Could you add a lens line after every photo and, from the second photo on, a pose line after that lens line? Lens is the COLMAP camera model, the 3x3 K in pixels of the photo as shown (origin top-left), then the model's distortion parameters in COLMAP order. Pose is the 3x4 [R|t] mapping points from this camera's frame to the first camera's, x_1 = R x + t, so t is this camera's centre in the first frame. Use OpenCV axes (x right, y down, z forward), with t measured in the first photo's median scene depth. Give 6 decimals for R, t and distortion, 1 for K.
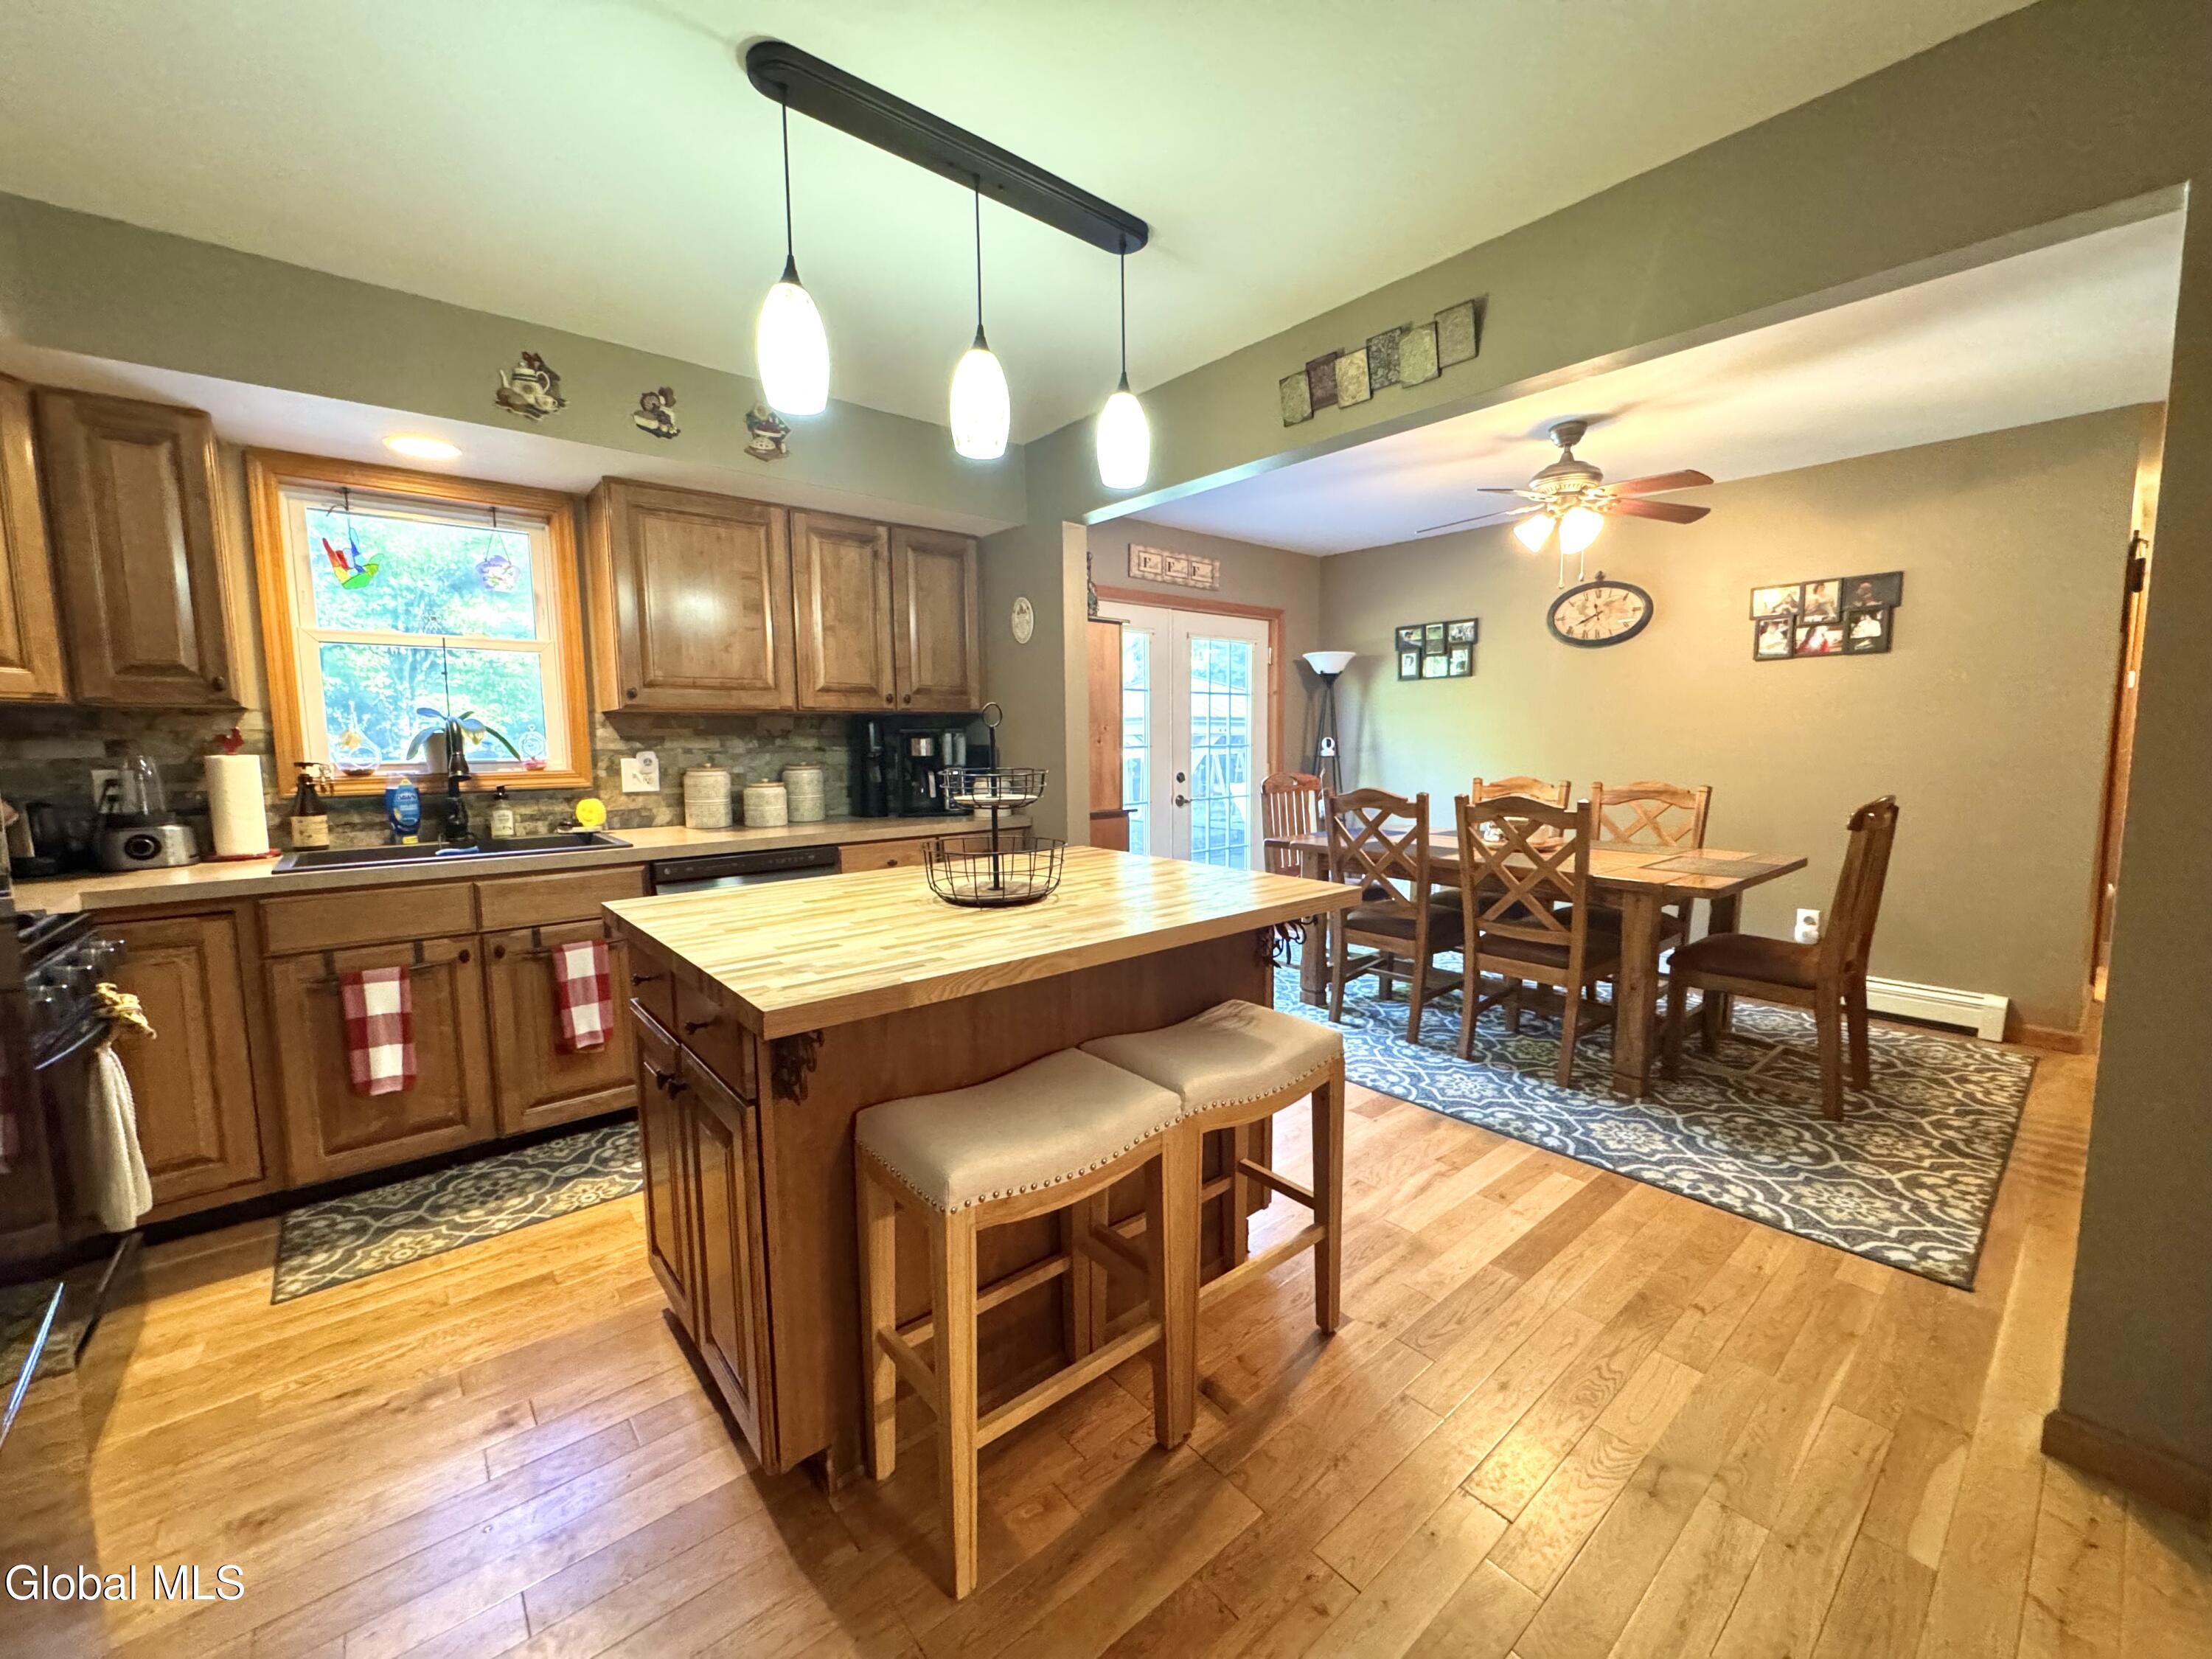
lens RADIAL K [[879.7, 0, 1106.7], [0, 879.7, 827.6], [0, 0, 1]] dist [-0.003335, 0.000095]
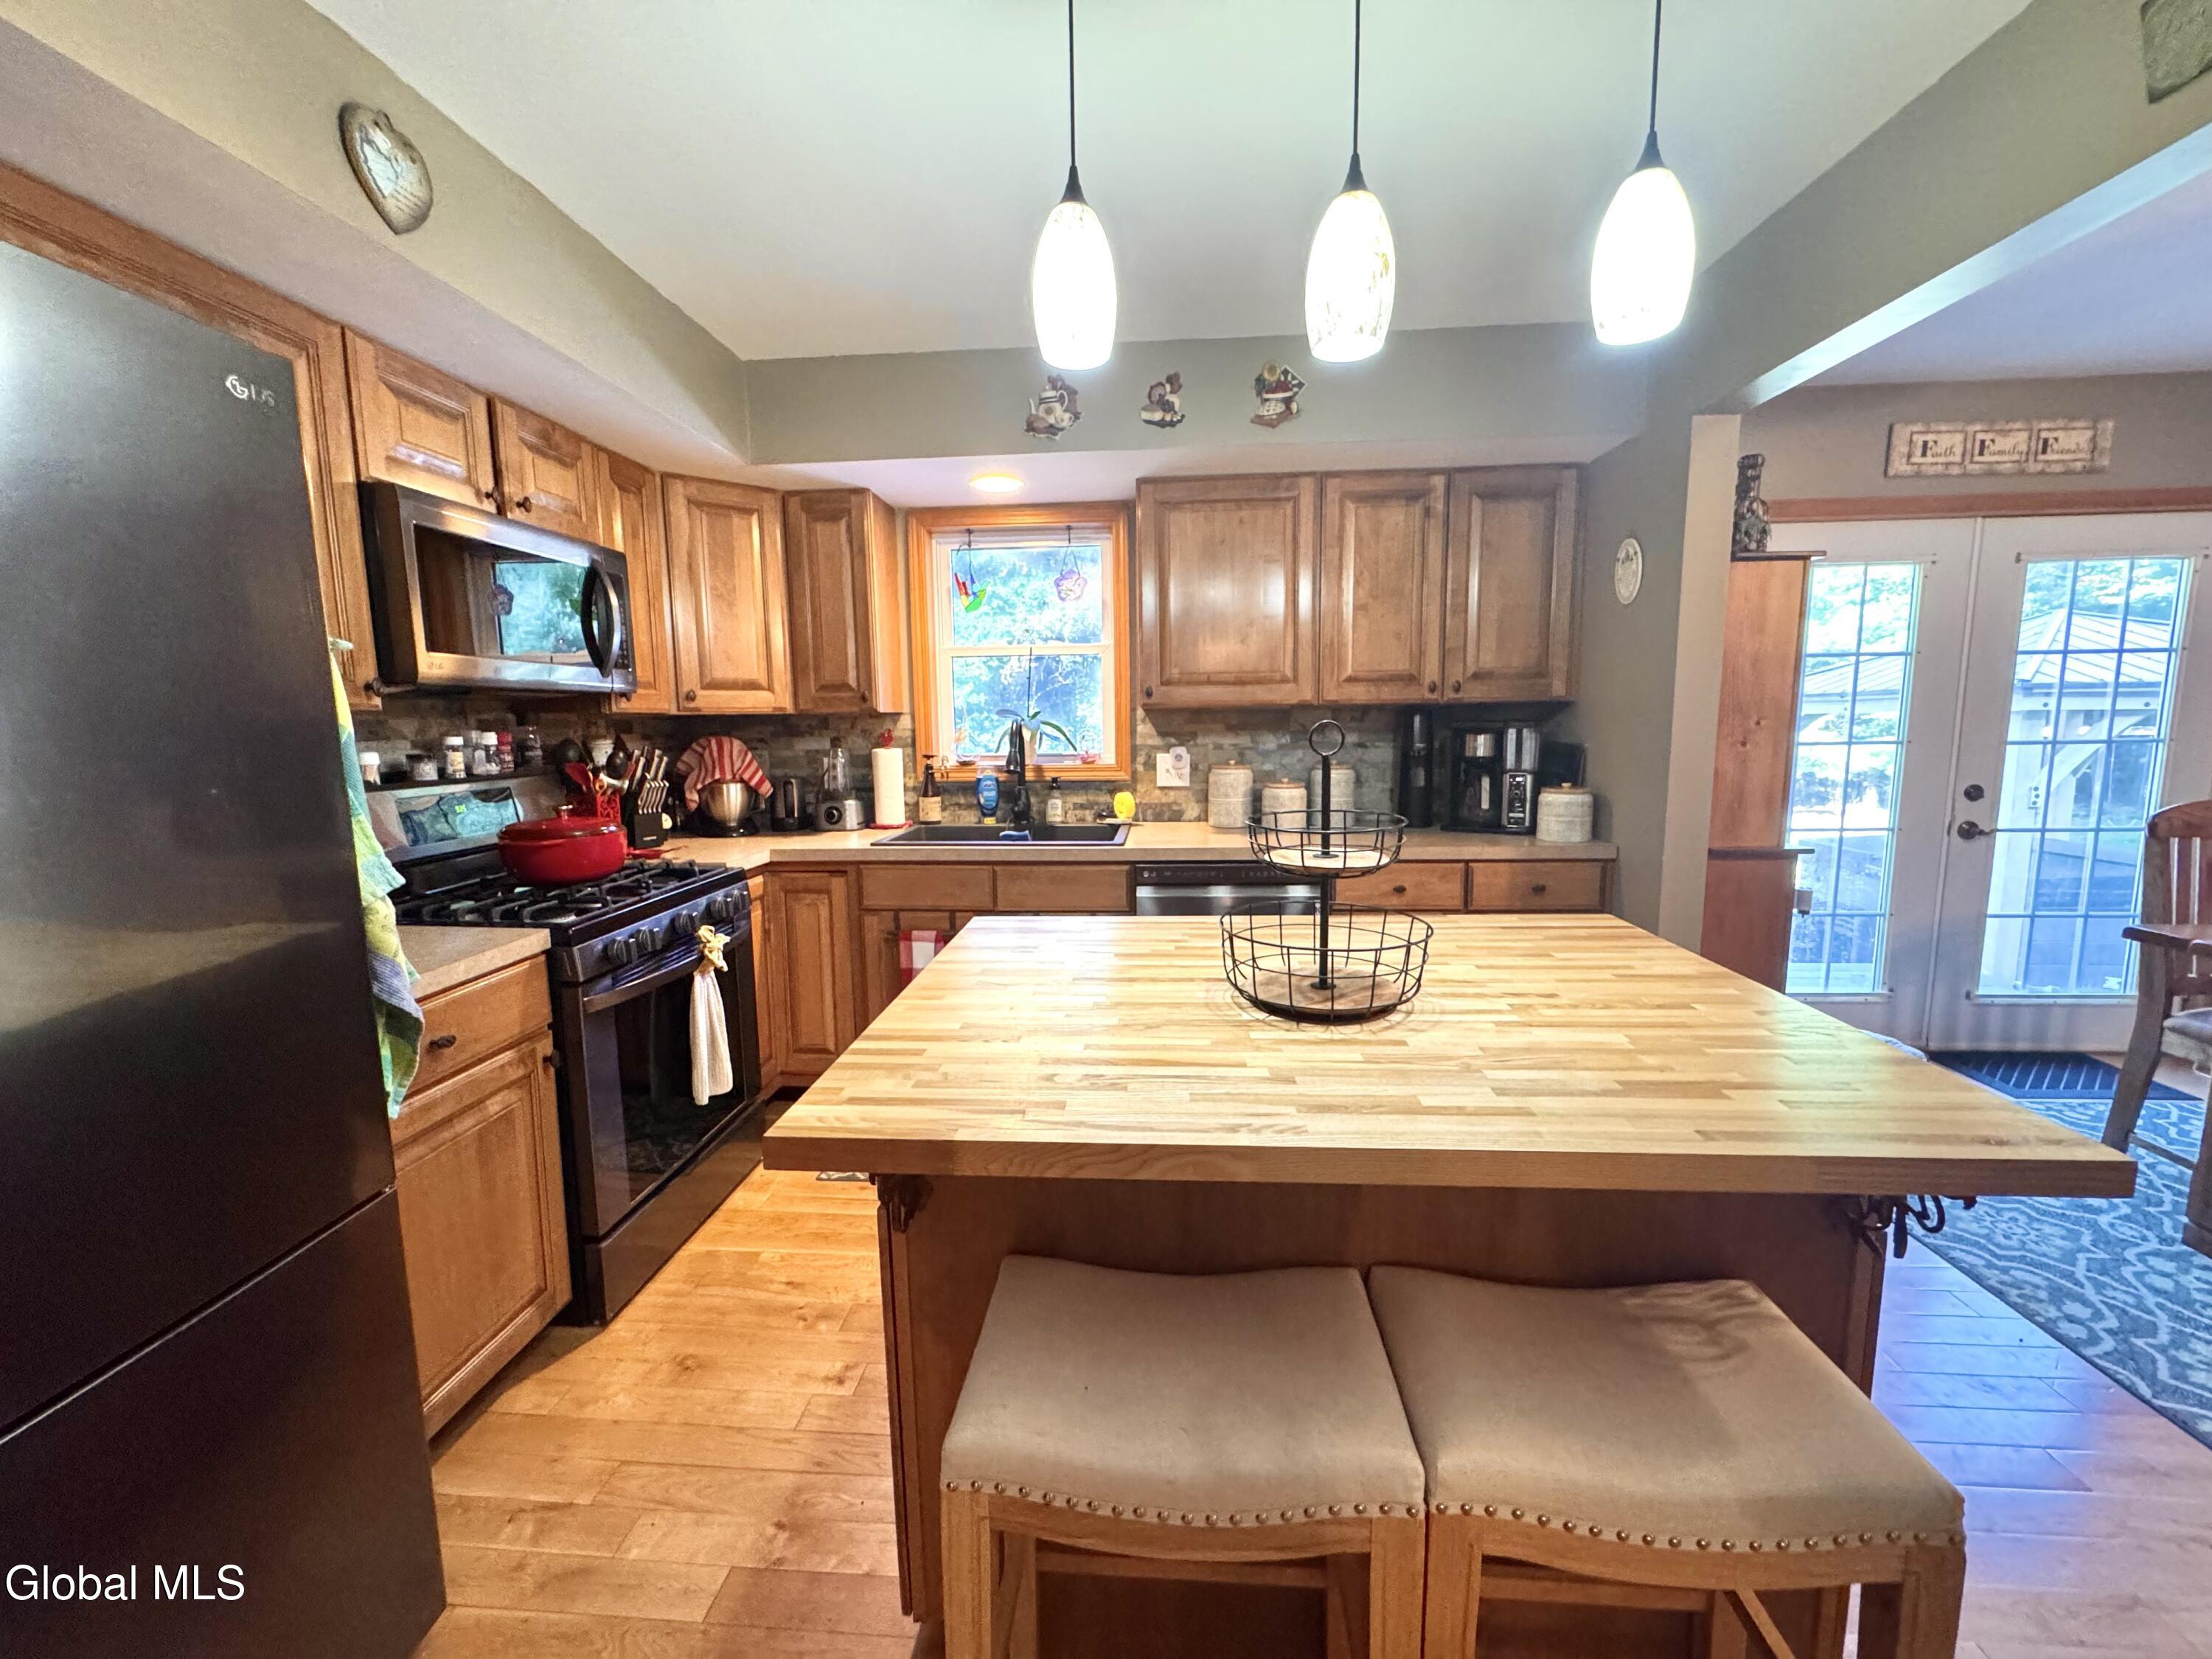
lens RADIAL K [[879.7, 0, 1103.0], [0, 879.7, 829.5], [0, 0, 1]] dist [-0.003335, 0.000095]
pose [[0.712530, 0.088600, -0.696025, 0.167365], [-0.063584, 0.996067, 0.061703, -0.064059], [0.698754, 0.000291, 0.715362, 0.280529]]
